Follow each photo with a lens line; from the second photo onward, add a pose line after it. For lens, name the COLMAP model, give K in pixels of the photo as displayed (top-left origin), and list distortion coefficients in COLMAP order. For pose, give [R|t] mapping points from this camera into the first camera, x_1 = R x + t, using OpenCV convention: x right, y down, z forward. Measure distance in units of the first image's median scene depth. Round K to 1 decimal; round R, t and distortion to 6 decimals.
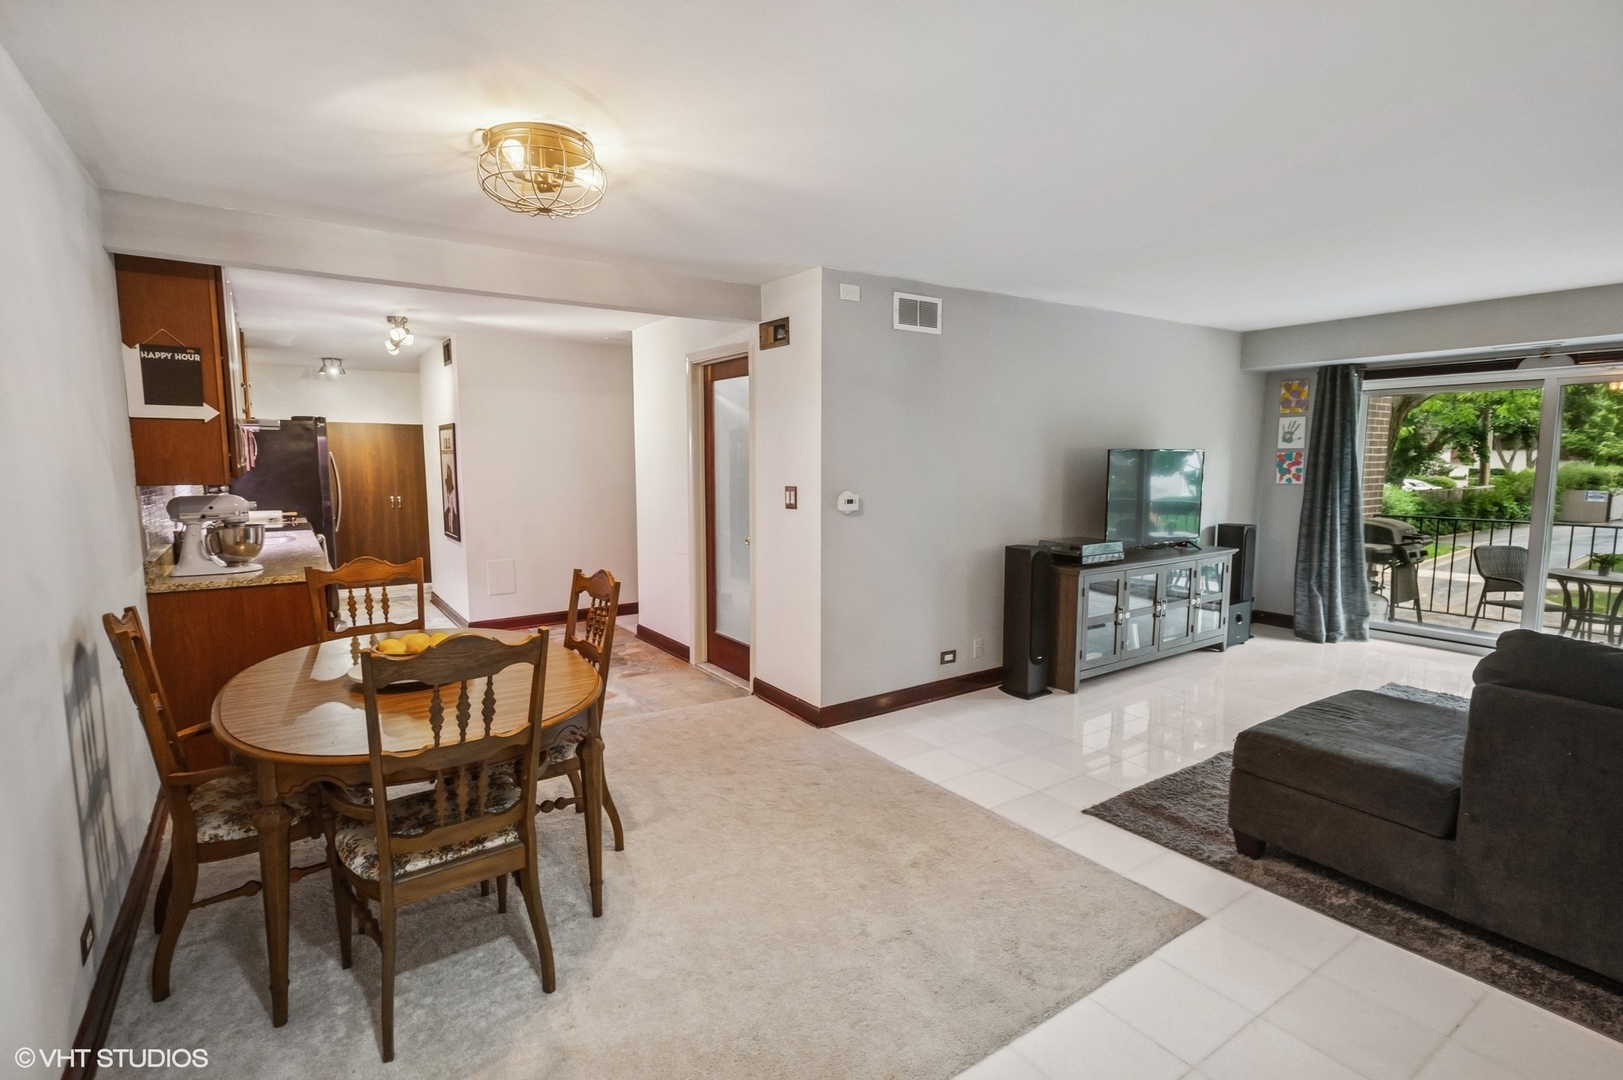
lens RADIAL K [[787.5, 0, 811.5], [0, 787.5, 540.0], [0, 0, 1]] dist [0.001506, -0.000066]
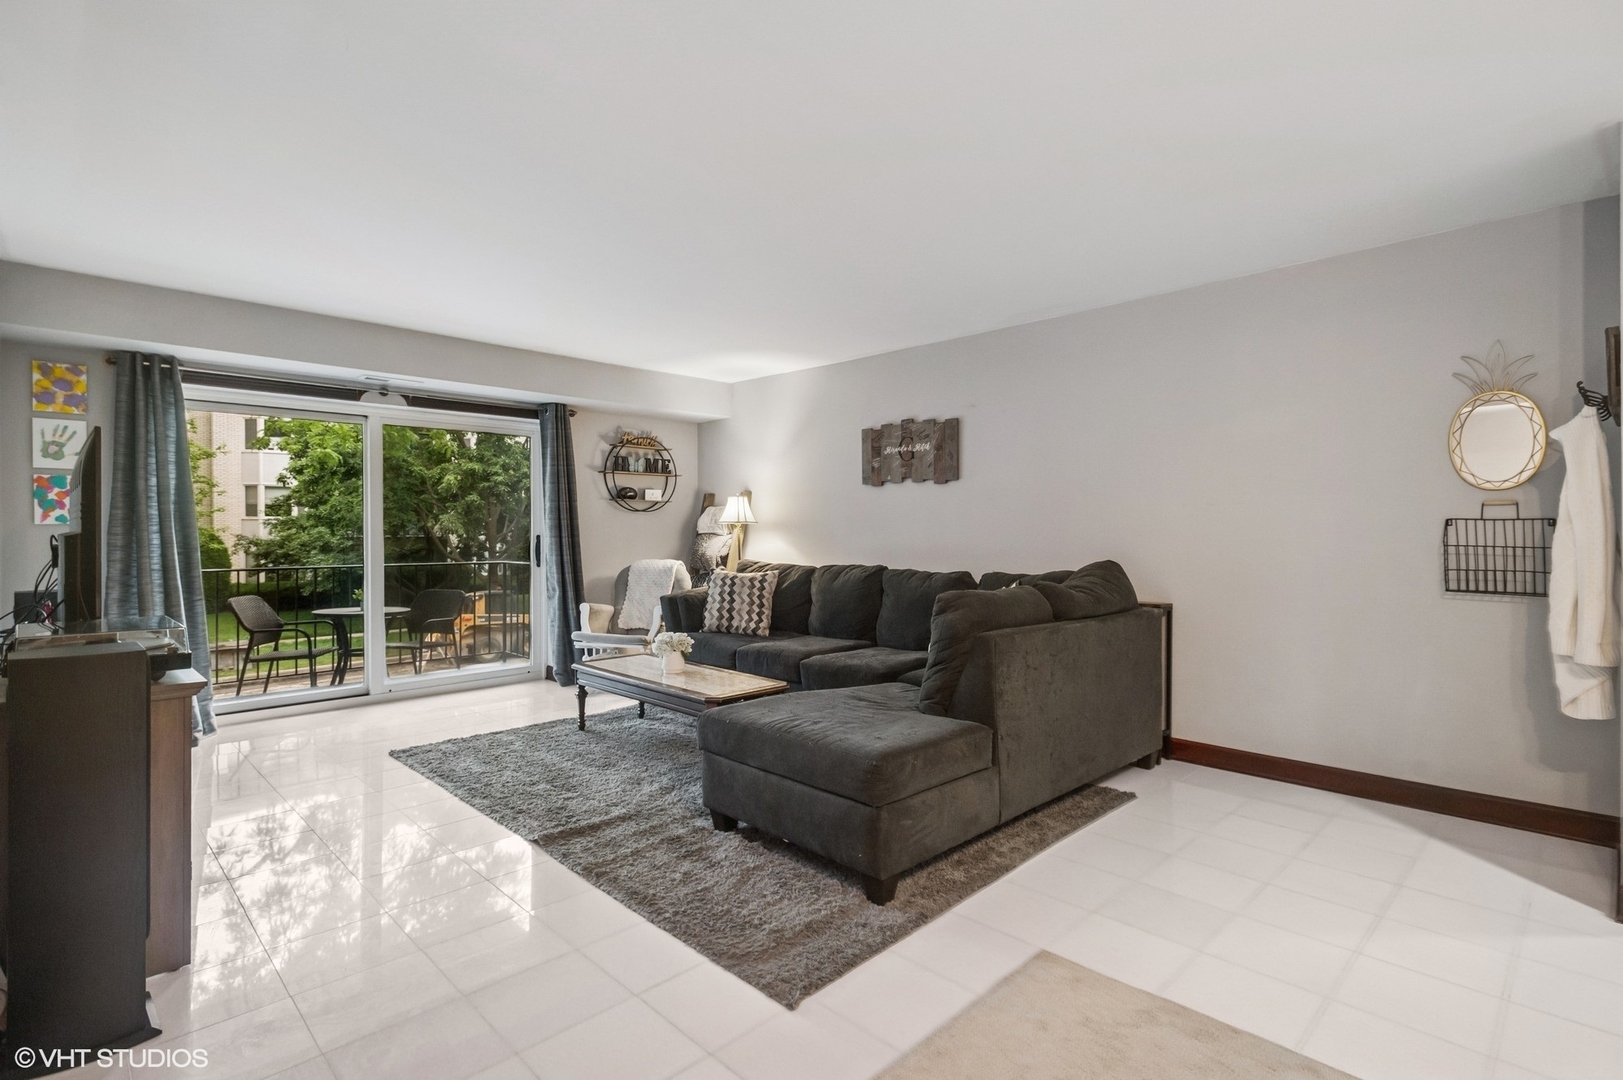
lens RADIAL K [[771.6, 0, 829.9], [0, 771.6, 533.5], [0, 0, 1]] dist [0.001966, -0.000127]
pose [[-0.196421, -0.000514, 0.980519, -0.121558], [0.105937, 0.994135, 0.021743, -0.012897], [-0.974780, 0.108144, -0.195215, 0.531449]]
